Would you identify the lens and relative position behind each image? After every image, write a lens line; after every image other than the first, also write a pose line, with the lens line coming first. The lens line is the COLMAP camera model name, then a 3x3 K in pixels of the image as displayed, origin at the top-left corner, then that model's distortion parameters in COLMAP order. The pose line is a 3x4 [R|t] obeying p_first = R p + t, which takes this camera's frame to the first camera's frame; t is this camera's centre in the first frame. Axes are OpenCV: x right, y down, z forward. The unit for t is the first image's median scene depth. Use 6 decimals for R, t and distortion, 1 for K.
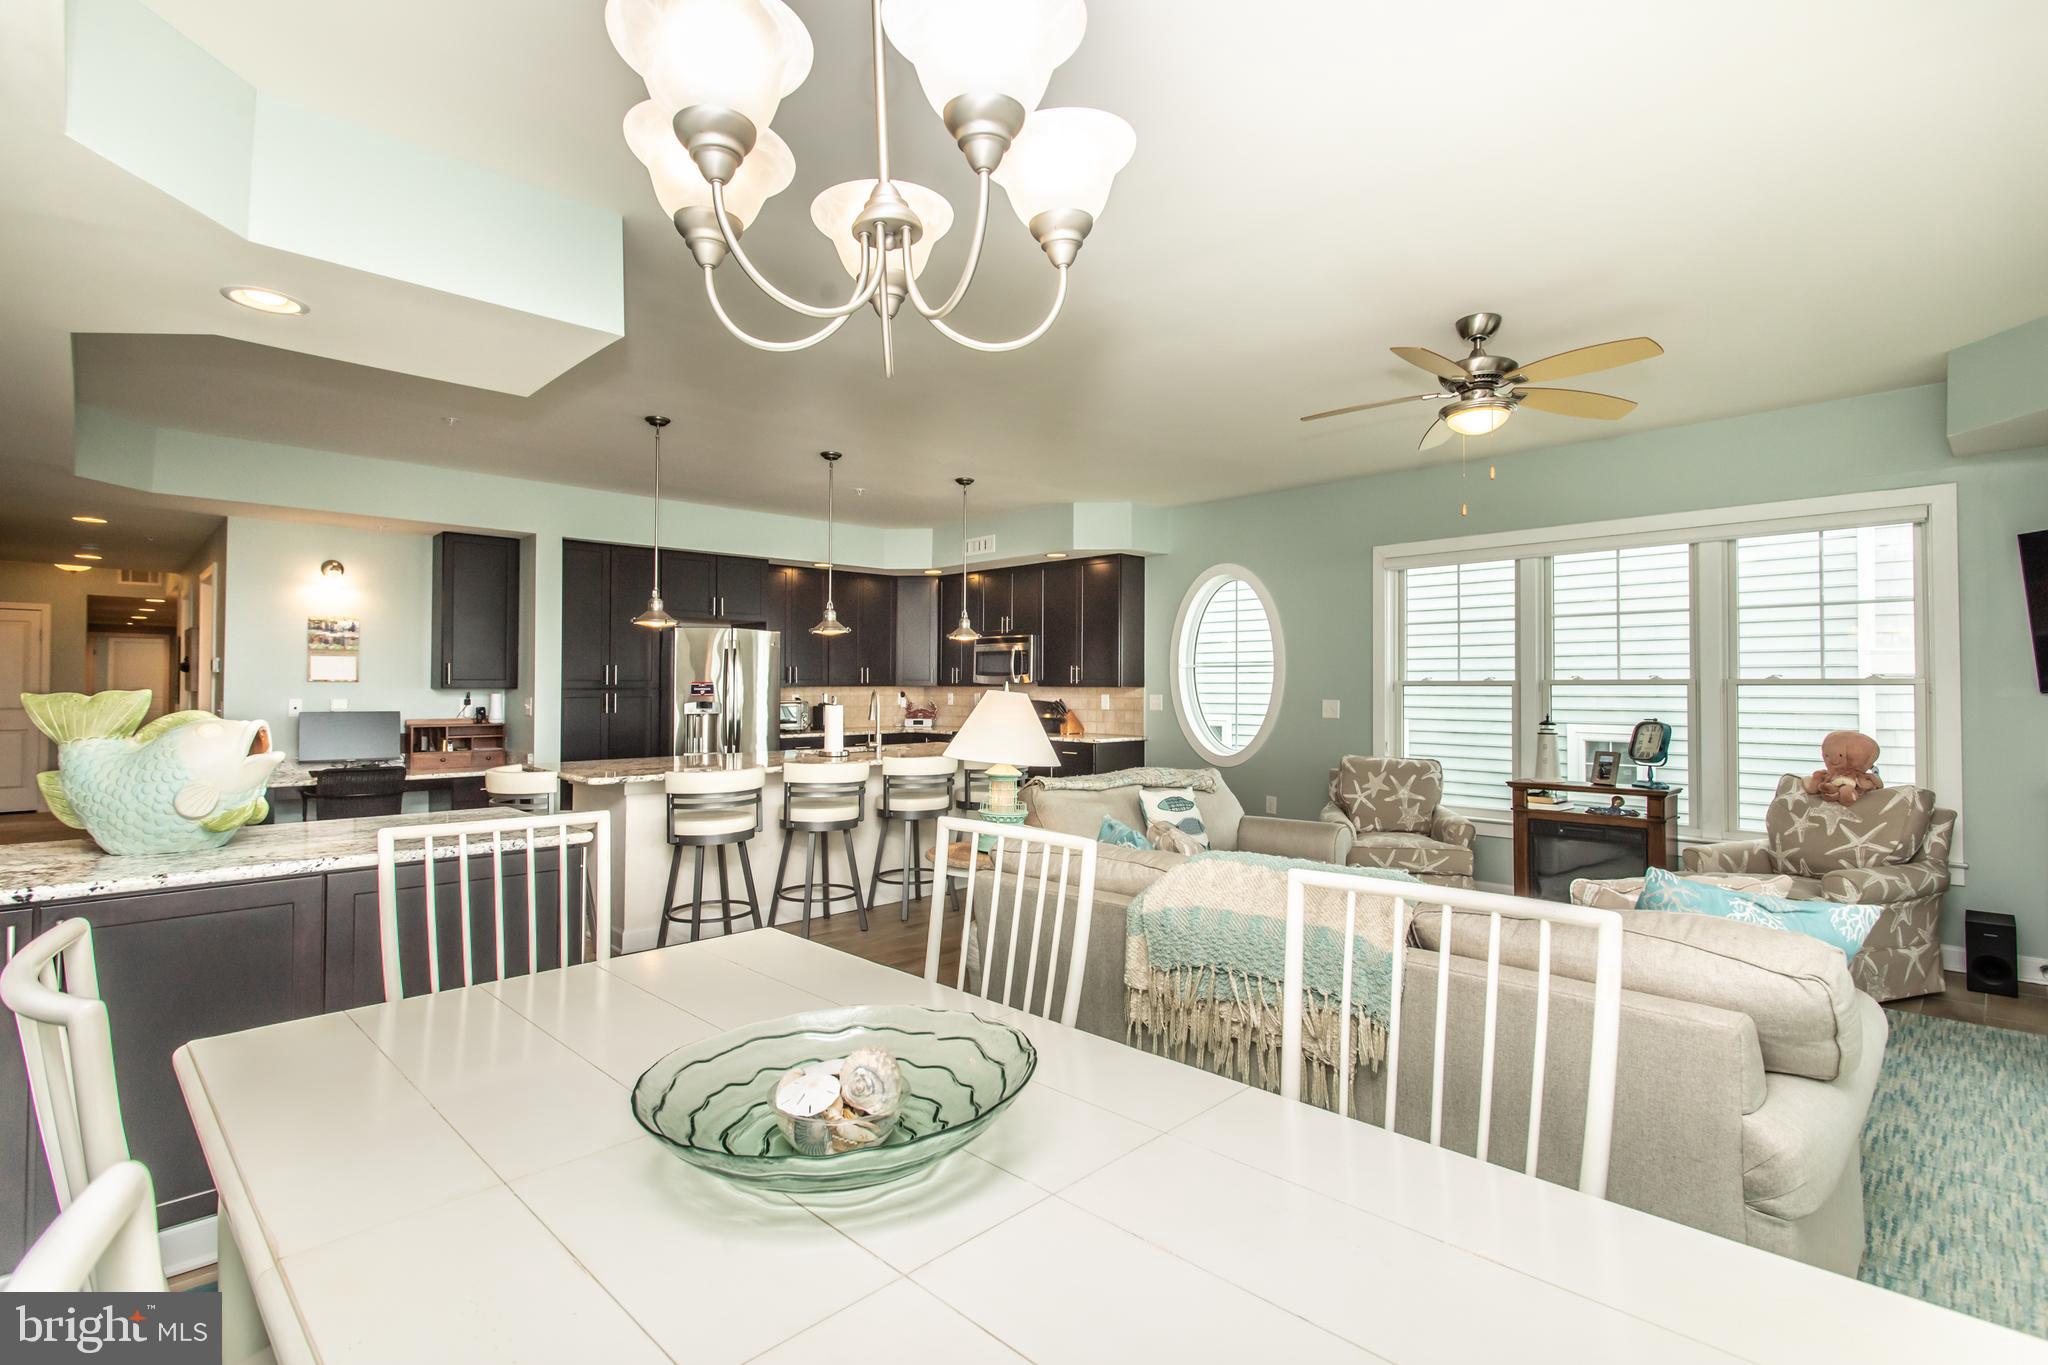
lens RADIAL K [[994.6, 0, 1024.6], [0, 994.6, 679.4], [0, 0, 1]] dist [-0.002923, 0.001906]
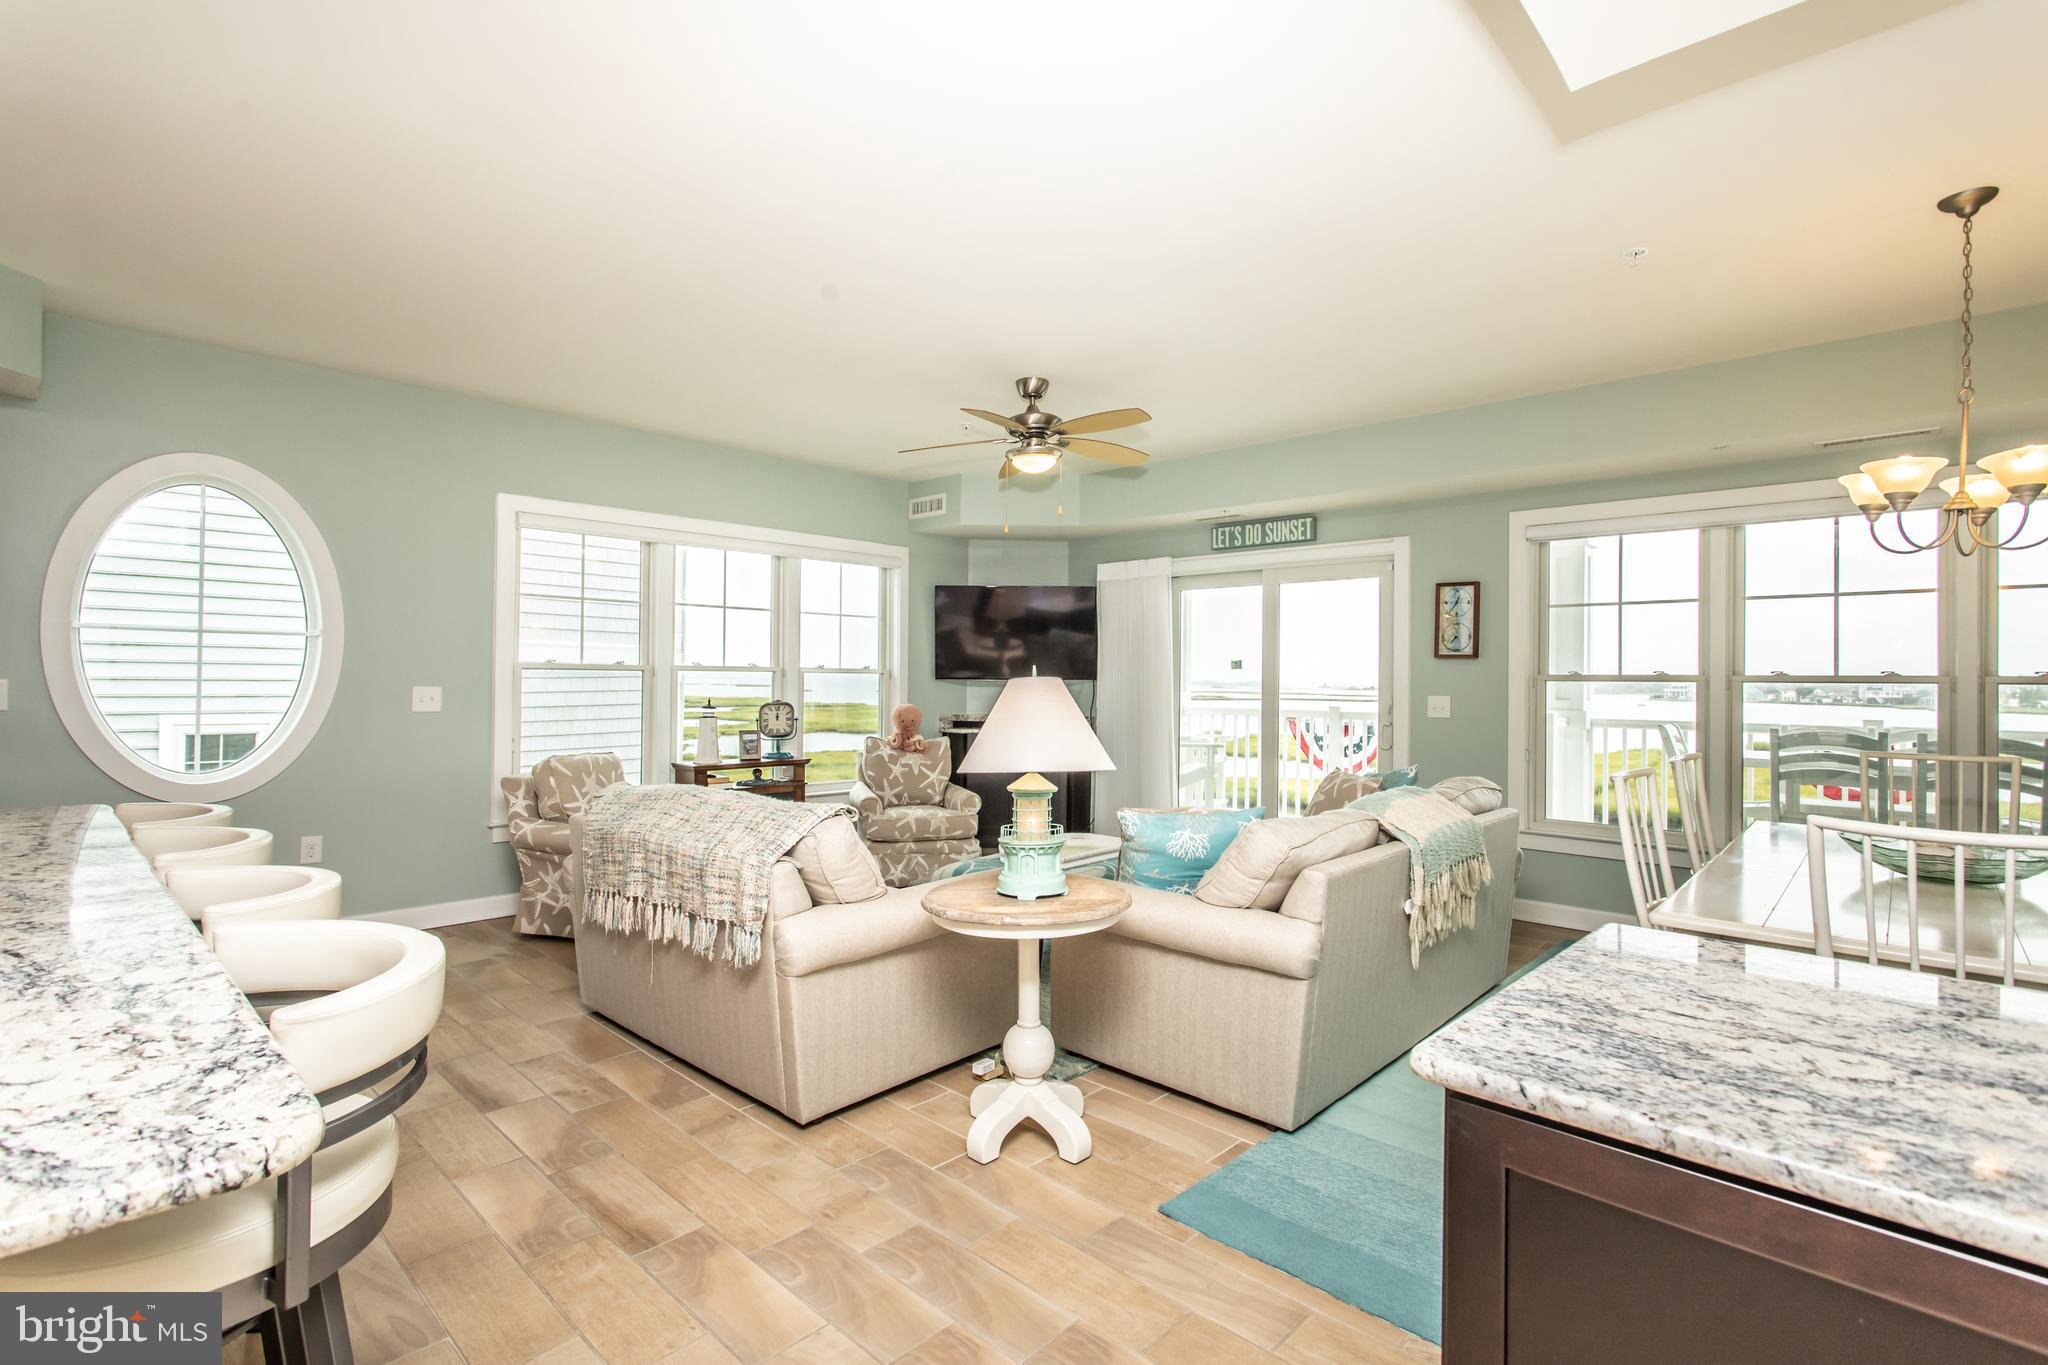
lens RADIAL K [[994.6, 0, 977.5], [0, 994.6, 671.7], [0, 0, 1]] dist [-0.002923, 0.001906]
pose [[0.006595, 0.004446, 0.999968, -0.567947], [-0.015865, 0.999865, -0.004341, 0.007177], [-0.999852, -0.015836, 0.006665, 0.761123]]
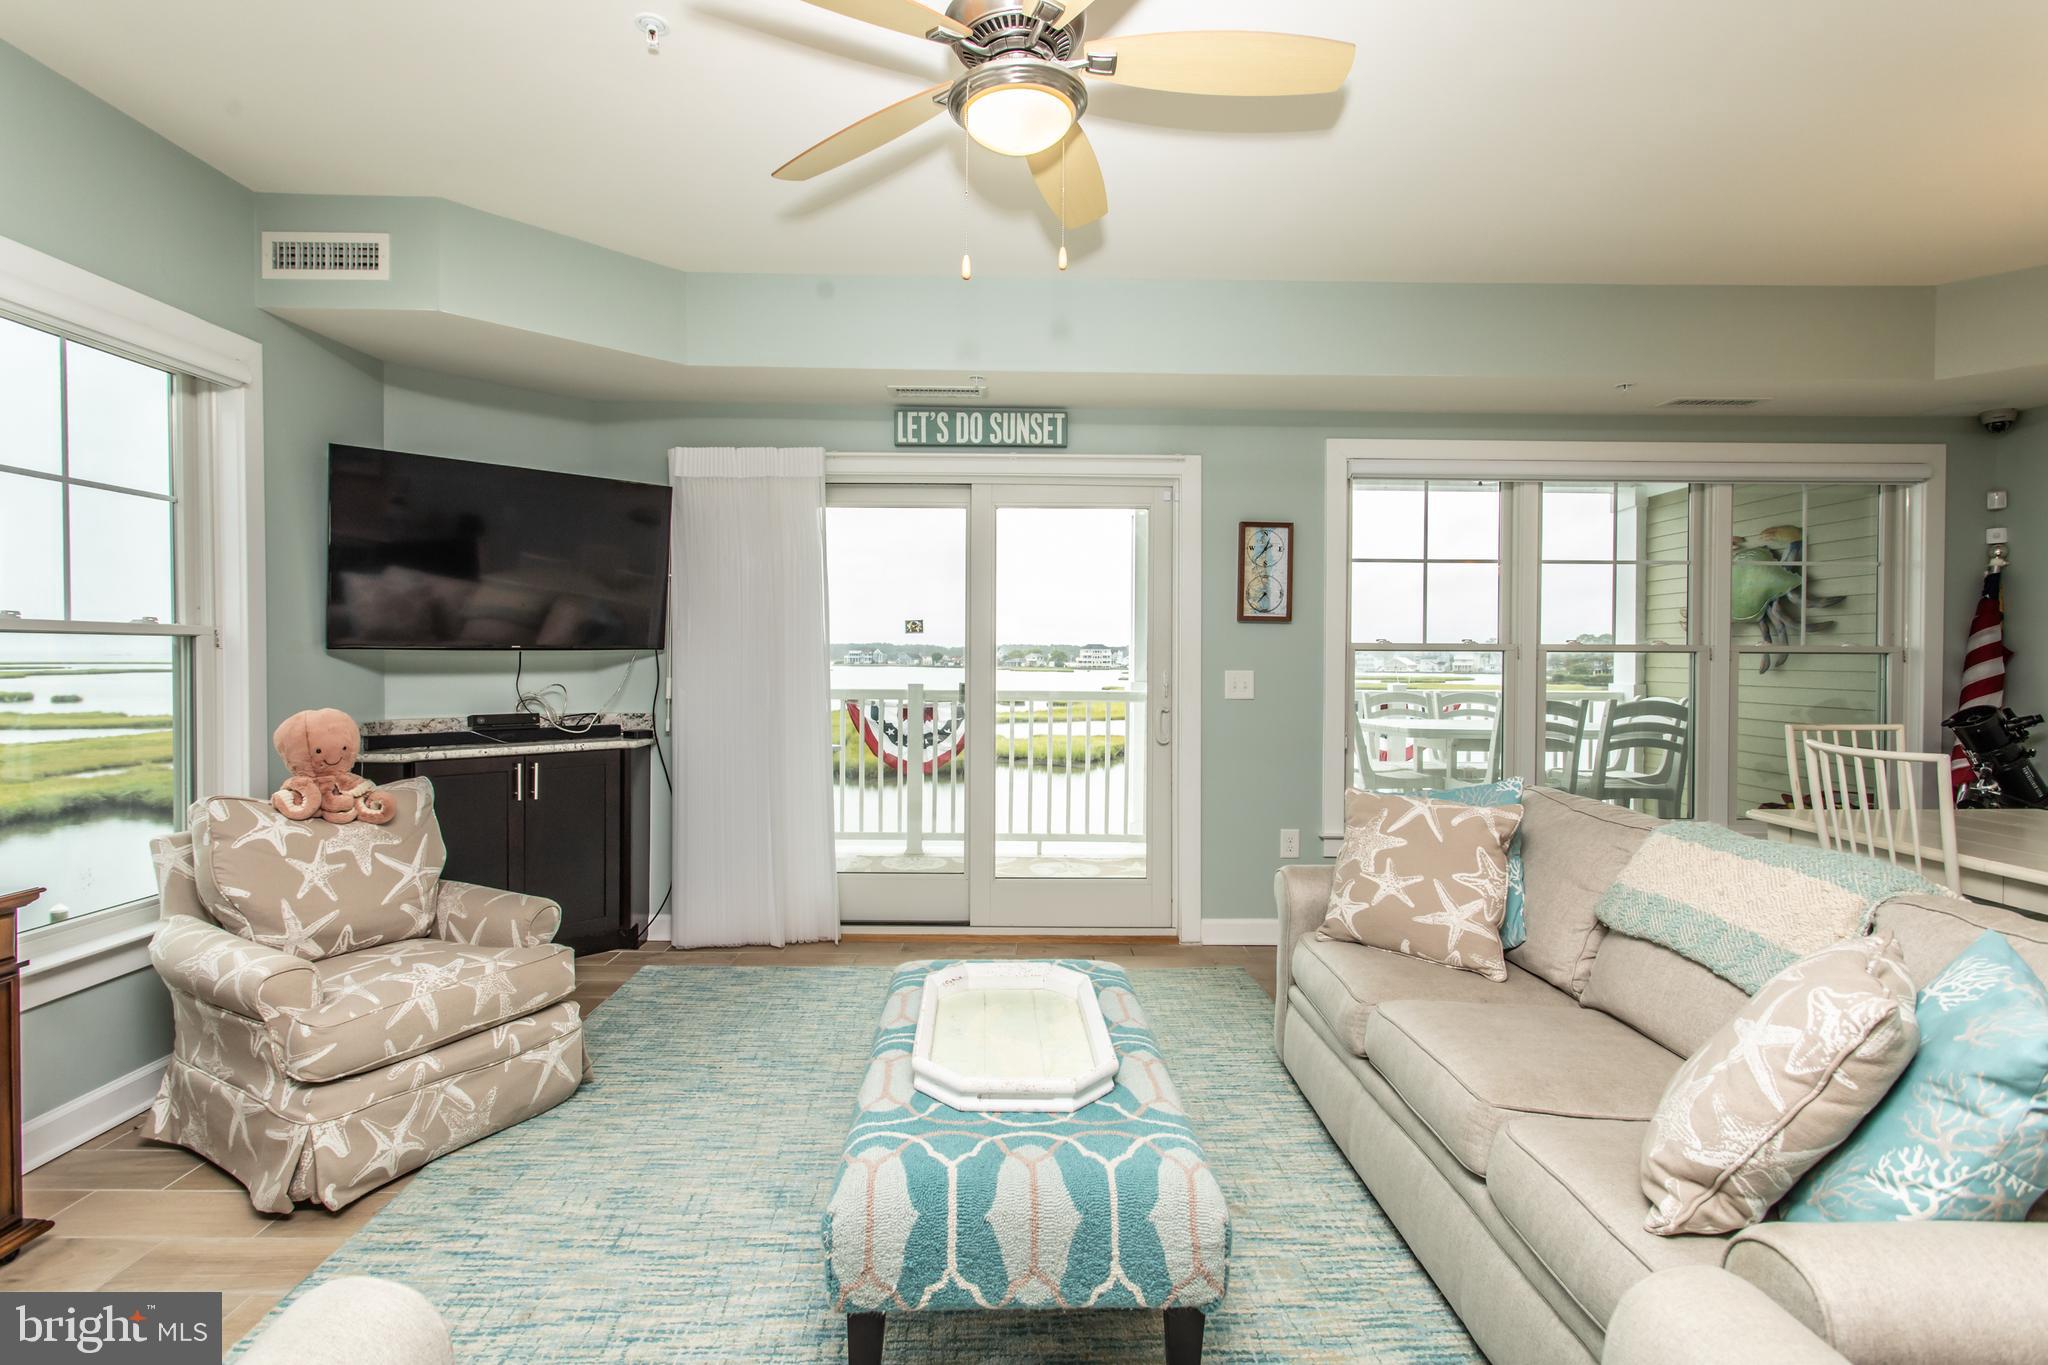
lens RADIAL K [[994.6, 0, 1039.8], [0, 994.6, 685.3], [0, 0, 1]] dist [-0.002923, 0.001906]
pose [[-0.715725, -0.028917, 0.697783, 0.058955], [-0.012193, 0.999508, 0.028914, 0.011089], [-0.698276, 0.012187, -0.715725, 0.972344]]
